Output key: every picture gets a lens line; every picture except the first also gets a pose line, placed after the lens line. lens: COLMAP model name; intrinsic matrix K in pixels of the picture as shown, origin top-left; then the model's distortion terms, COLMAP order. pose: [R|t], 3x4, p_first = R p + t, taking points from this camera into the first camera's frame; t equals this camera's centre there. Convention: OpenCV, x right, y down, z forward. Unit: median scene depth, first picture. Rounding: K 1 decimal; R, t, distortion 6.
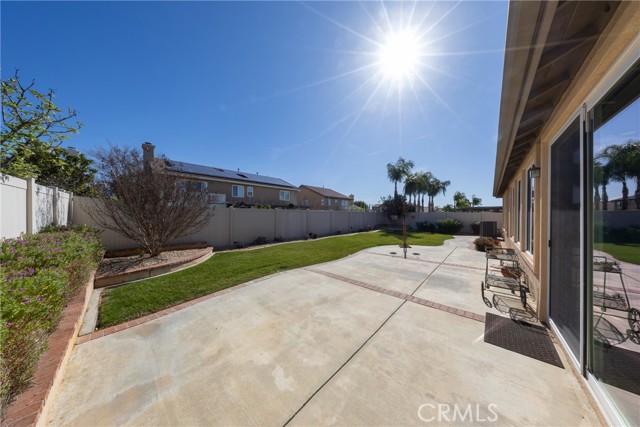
lens RADIAL K [[185.8, 0, 320.4], [0, 185.8, 215.2], [0, 0, 1]] dist [0.005481, -0.000040]
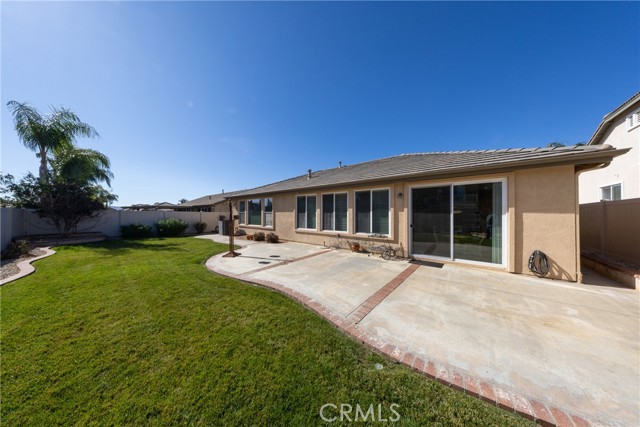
lens RADIAL K [[185.8, 0, 321.9], [0, 185.8, 209.4], [0, 0, 1]] dist [0.005481, -0.000040]
pose [[-0.076478, 0.028486, 0.996664, -0.201178], [-0.000978, 0.999589, -0.028645, -0.002912], [-0.997071, -0.003166, -0.076419, 0.383846]]
